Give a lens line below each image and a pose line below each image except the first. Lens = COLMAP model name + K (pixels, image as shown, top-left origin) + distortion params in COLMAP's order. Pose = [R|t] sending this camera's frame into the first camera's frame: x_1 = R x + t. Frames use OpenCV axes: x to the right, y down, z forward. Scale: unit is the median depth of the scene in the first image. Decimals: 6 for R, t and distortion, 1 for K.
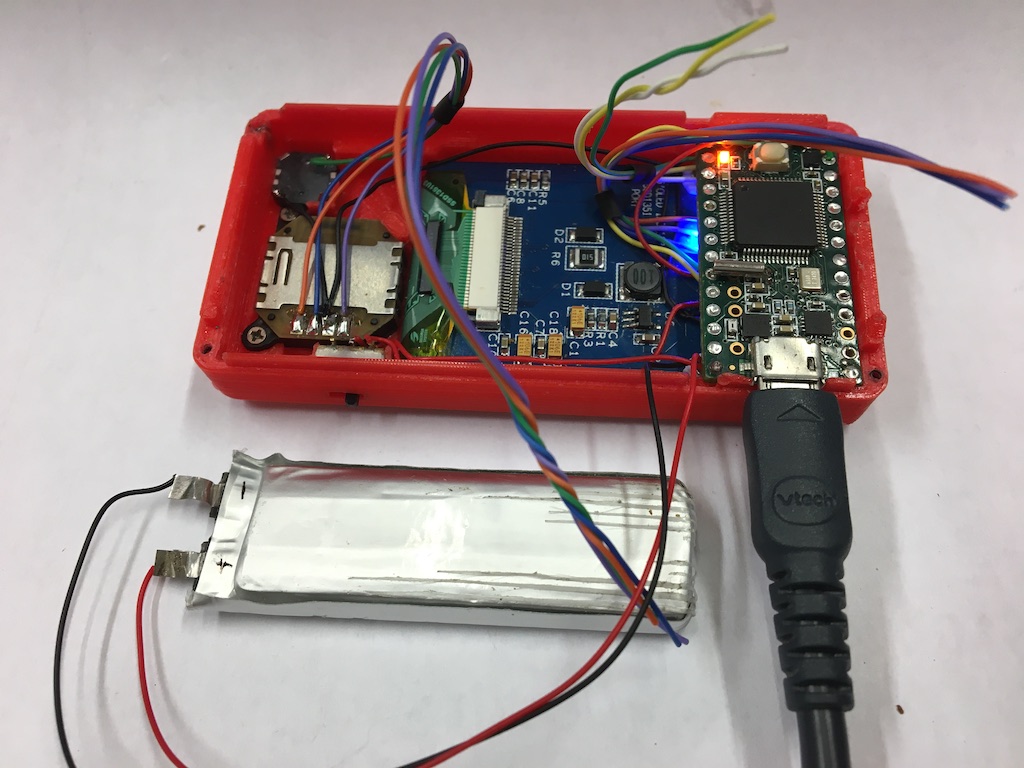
lens RADIAL K [[933.6, 0, 528.4], [0, 933.6, 384.0], [0, 0, 1]] dist [0.172727, -0.435306]
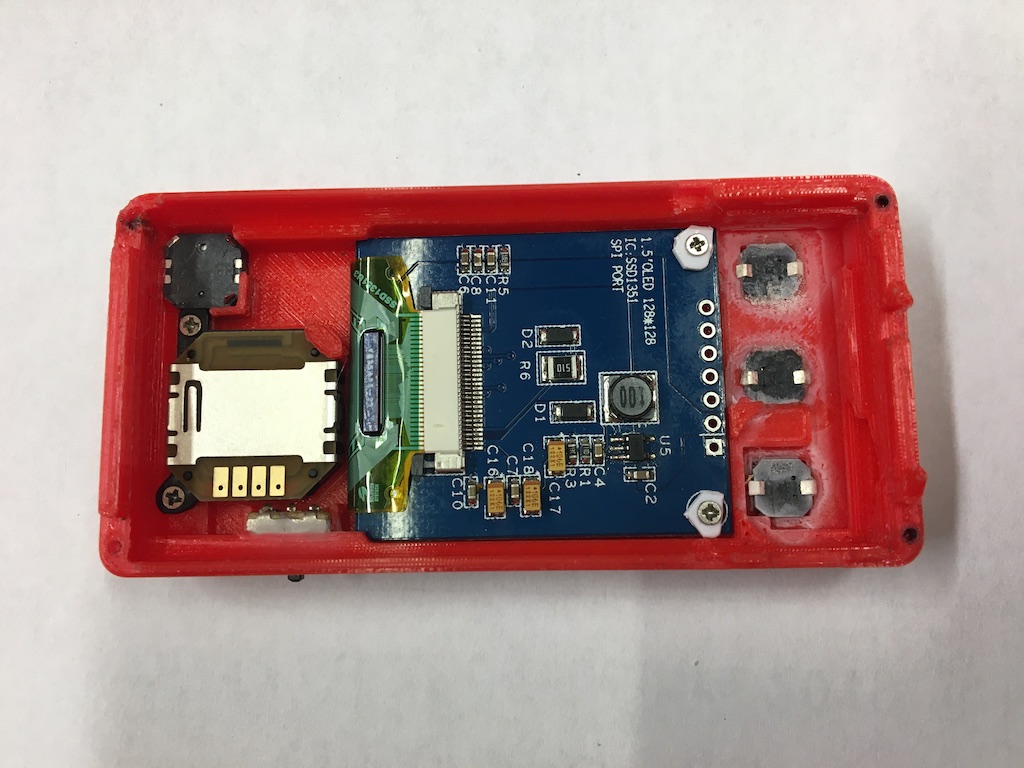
lens RADIAL K [[933.6, 0, 528.4], [0, 933.6, 384.0], [0, 0, 1]] dist [0.172727, -0.435306]
pose [[0.997220, -0.072697, 0.016381, 0.018193], [0.064878, 0.955104, 0.289081, -0.365857], [-0.036661, -0.287214, 0.957165, 0.213444]]
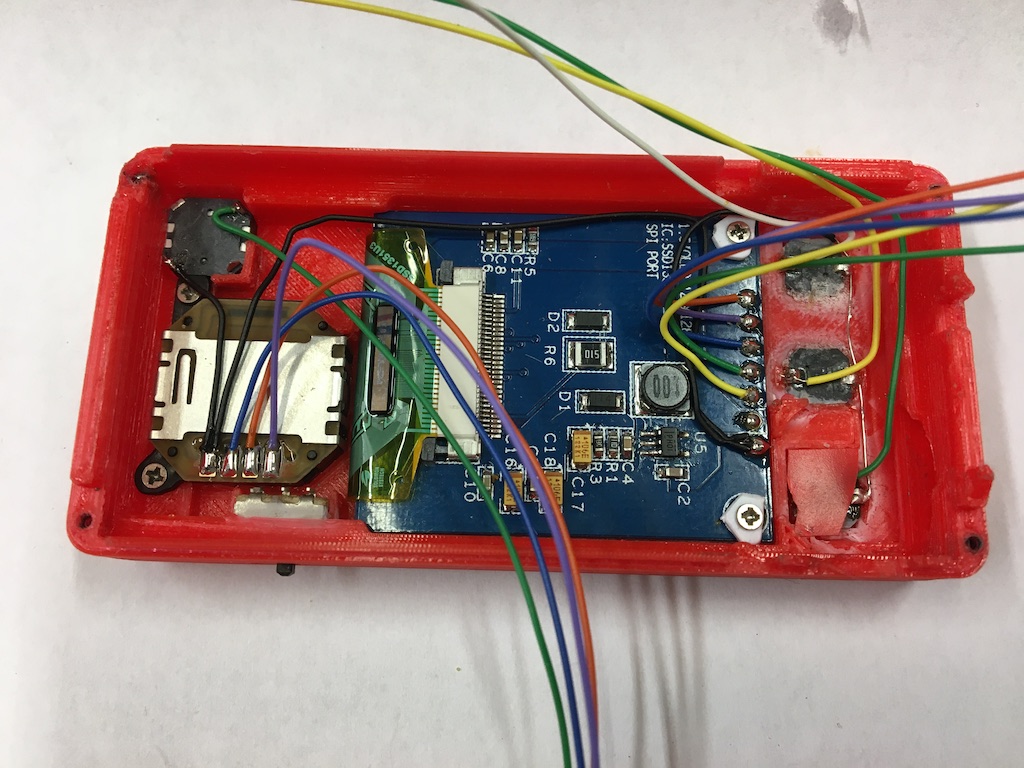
lens RADIAL K [[933.6, 0, 528.4], [0, 933.6, 384.0], [0, 0, 1]] dist [0.172727, -0.435306]
pose [[0.998866, -0.023800, 0.041223, -0.020289], [0.015977, 0.983424, 0.180618, -0.252373], [-0.044839, -0.179754, 0.982689, 0.256818]]
